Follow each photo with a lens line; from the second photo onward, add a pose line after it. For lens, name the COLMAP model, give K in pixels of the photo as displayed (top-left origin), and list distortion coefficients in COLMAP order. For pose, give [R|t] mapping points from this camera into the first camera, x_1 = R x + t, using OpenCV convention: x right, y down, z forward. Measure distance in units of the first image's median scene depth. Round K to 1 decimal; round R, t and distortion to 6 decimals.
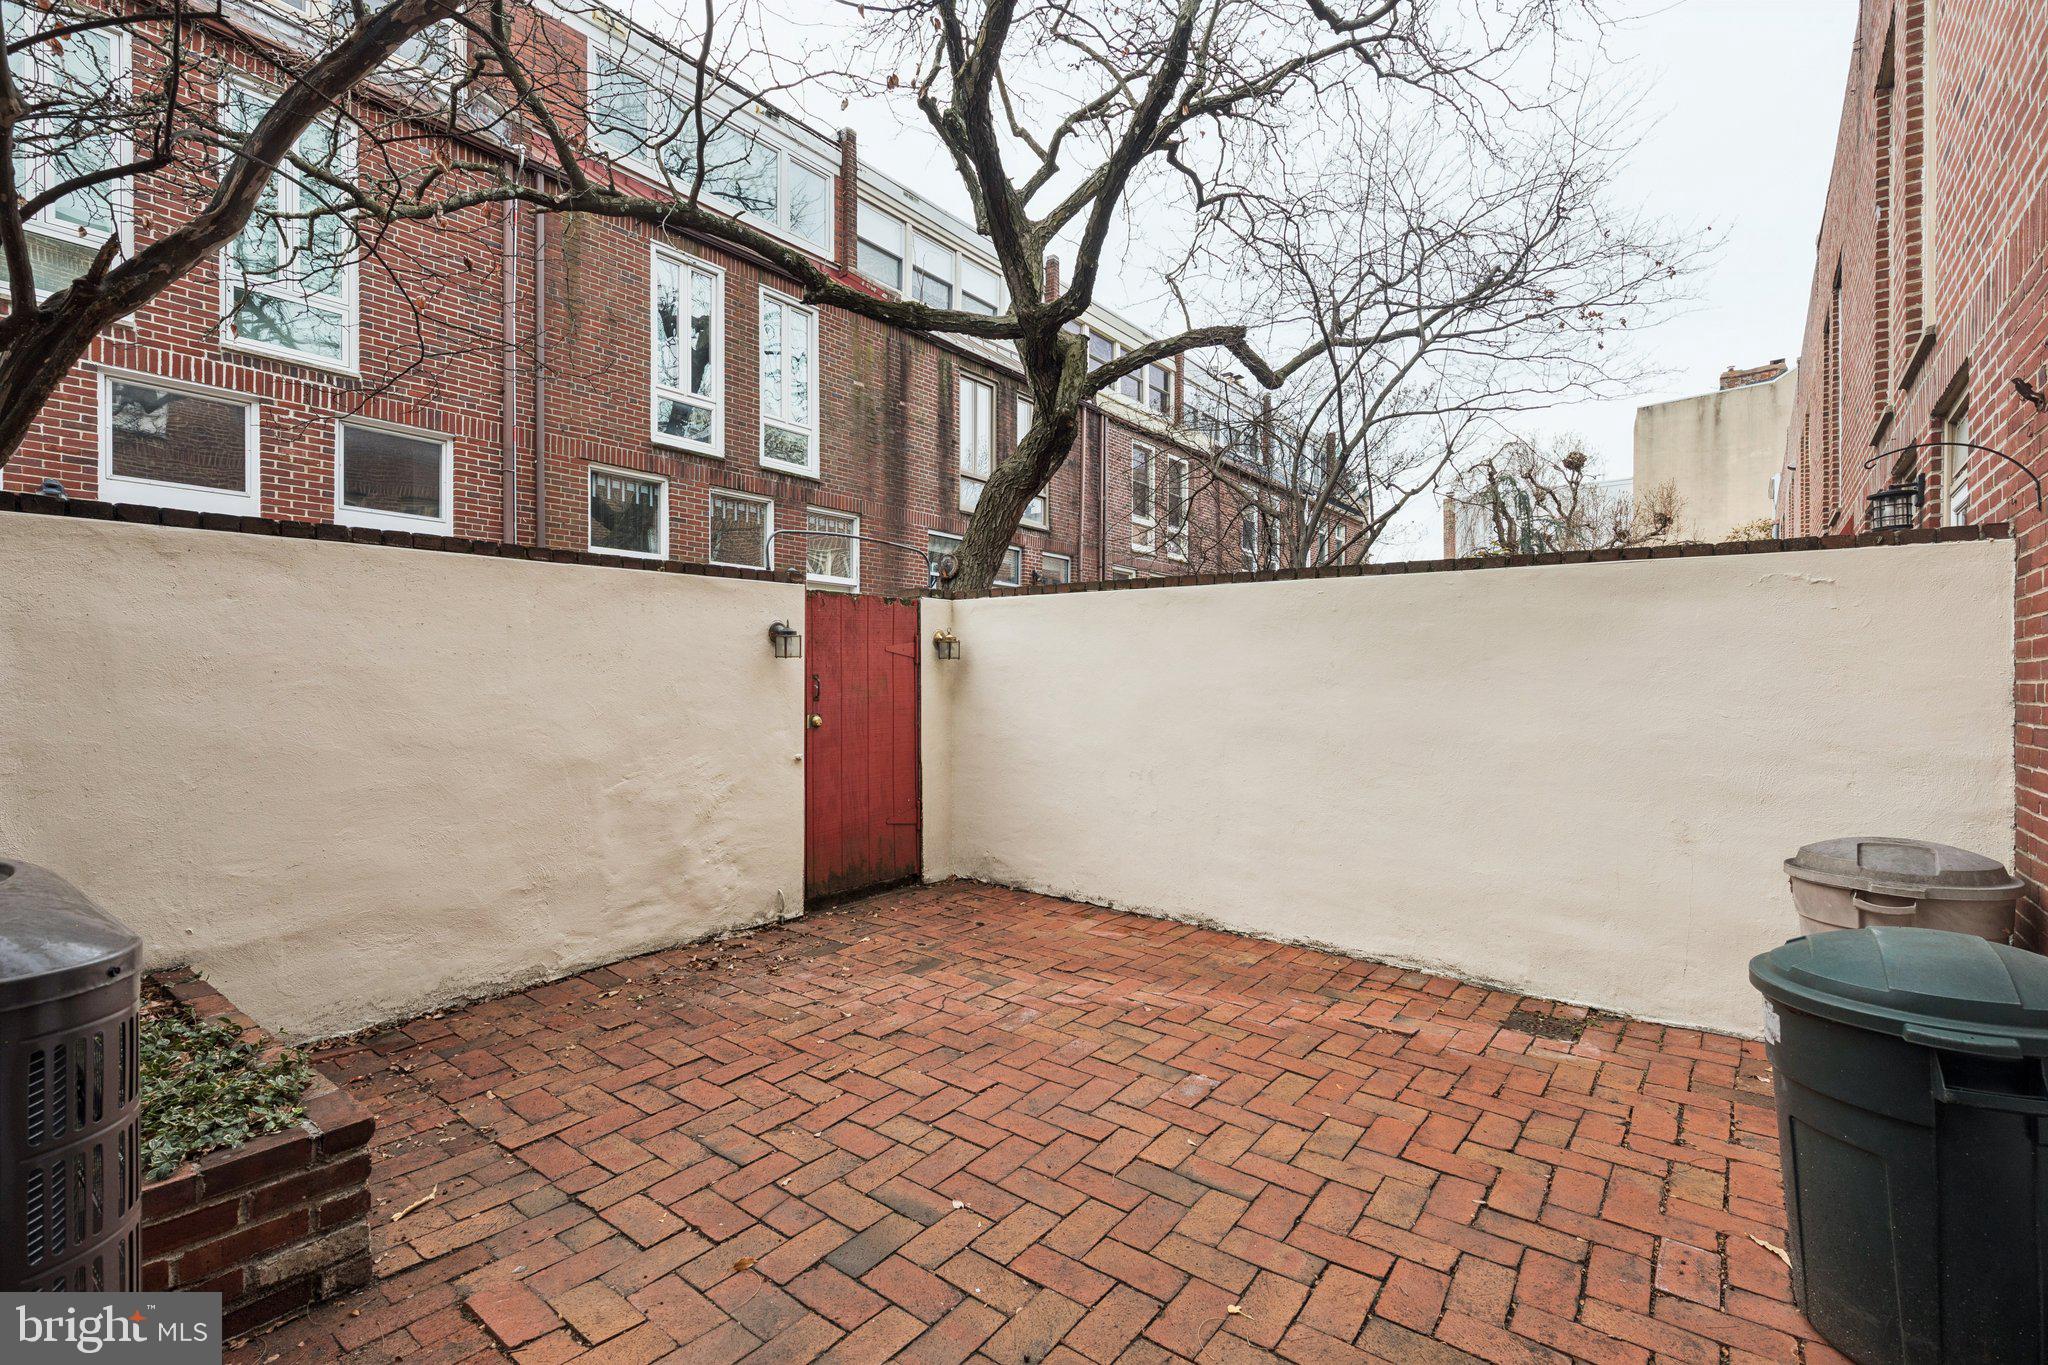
lens RADIAL K [[933.4, 0, 1023.9], [0, 933.4, 685.8], [0, 0, 1]] dist [-0.020075, -0.000130]
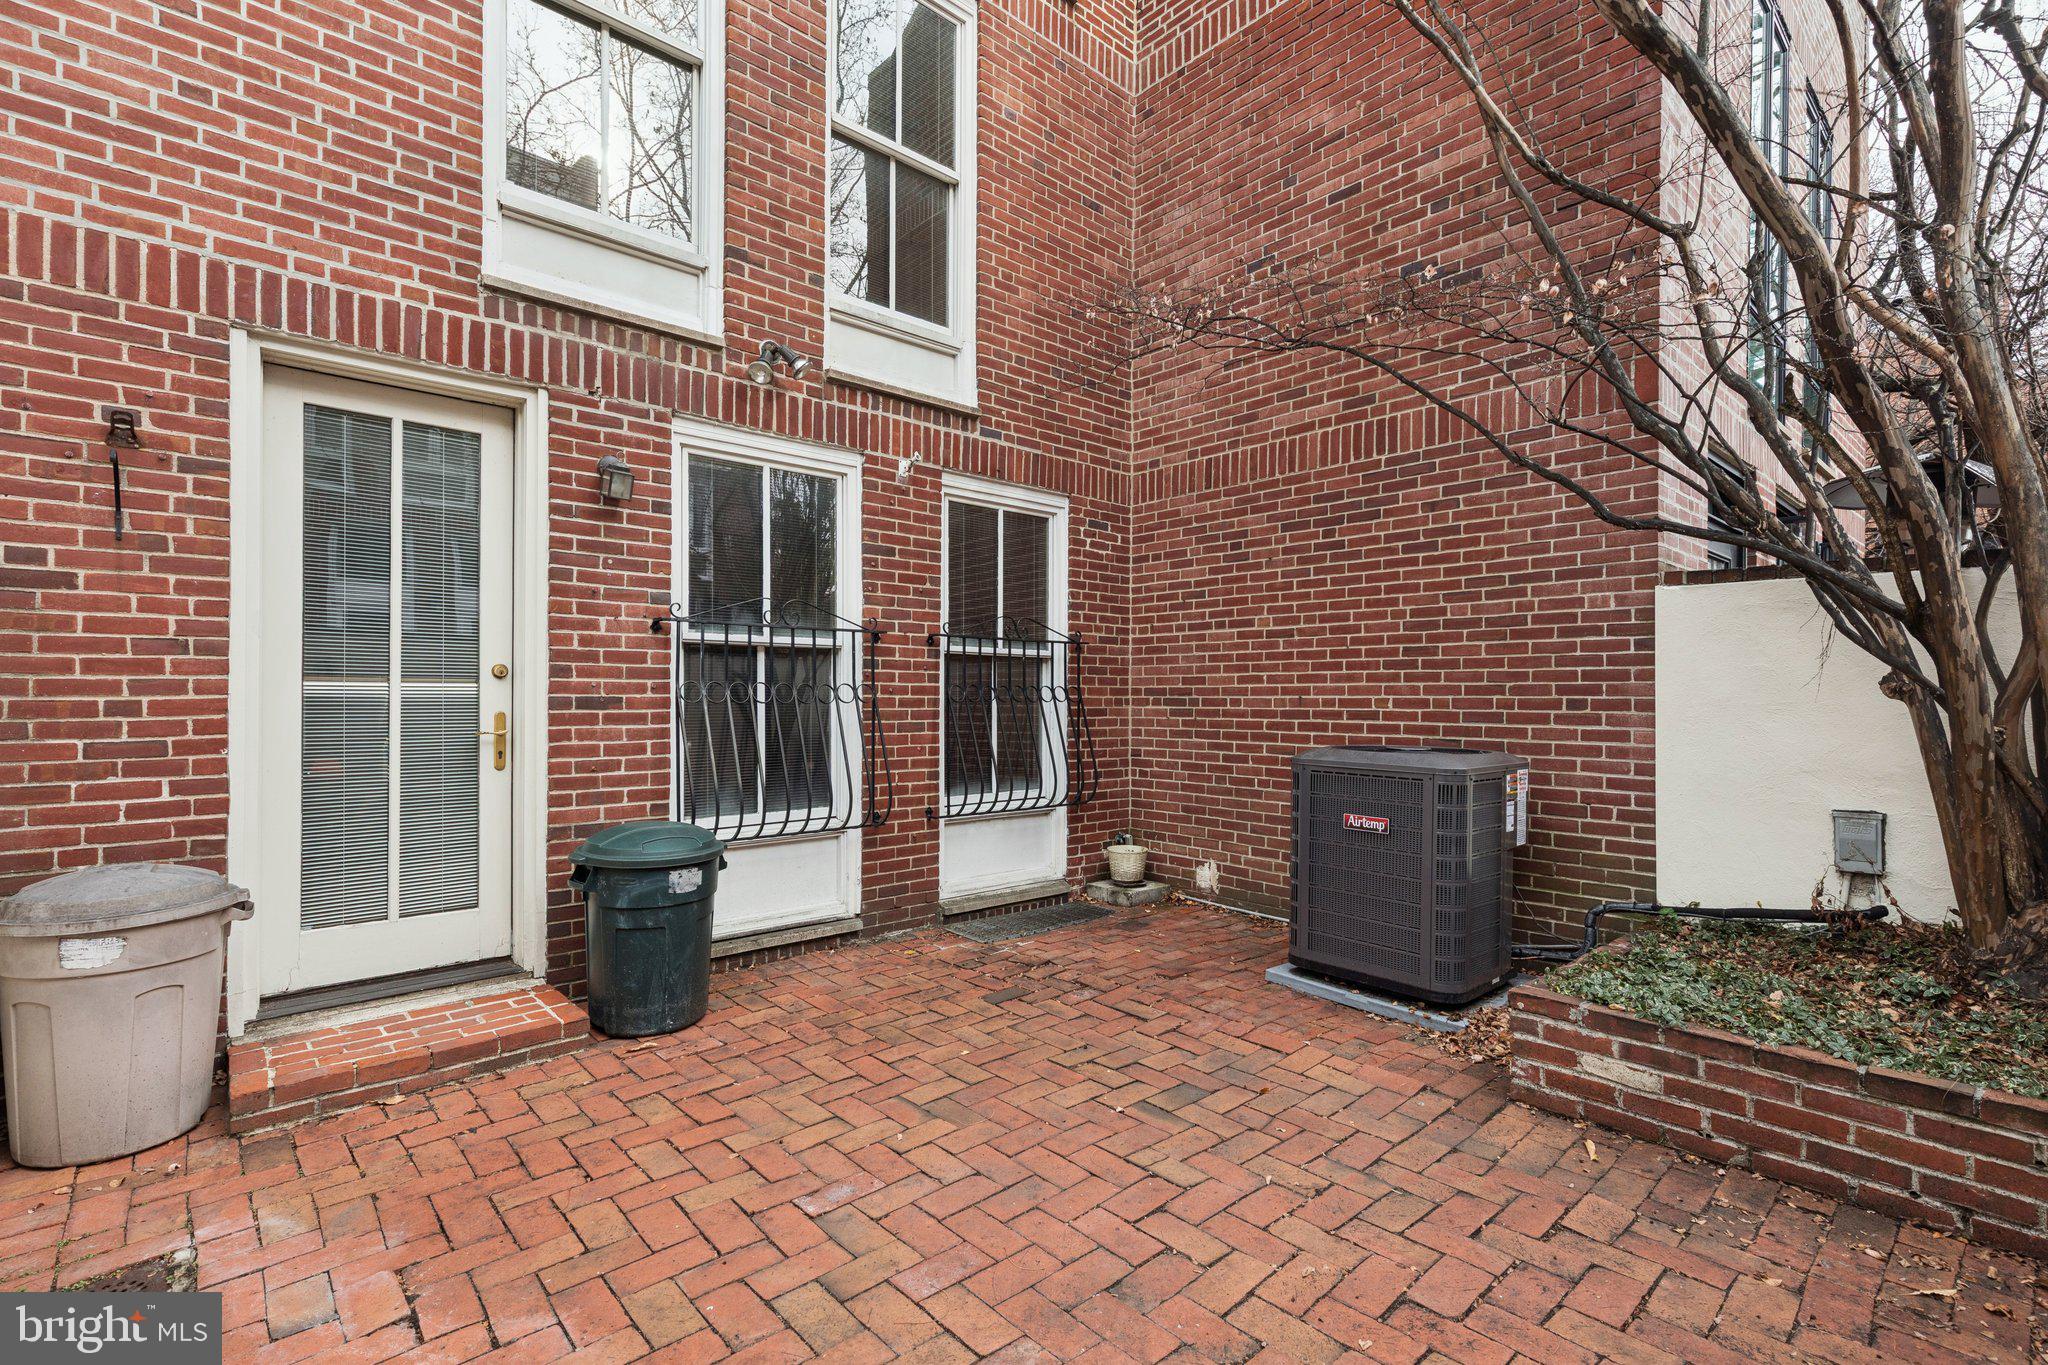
lens RADIAL K [[933.4, 0, 1022.2], [0, 933.4, 693.4], [0, 0, 1]] dist [-0.020075, -0.000130]
pose [[-0.985601, -0.004644, 0.169022, -0.132893], [-0.004936, 0.999987, -0.001307, -0.012483], [-0.169014, -0.002122, -0.985611, 2.011853]]
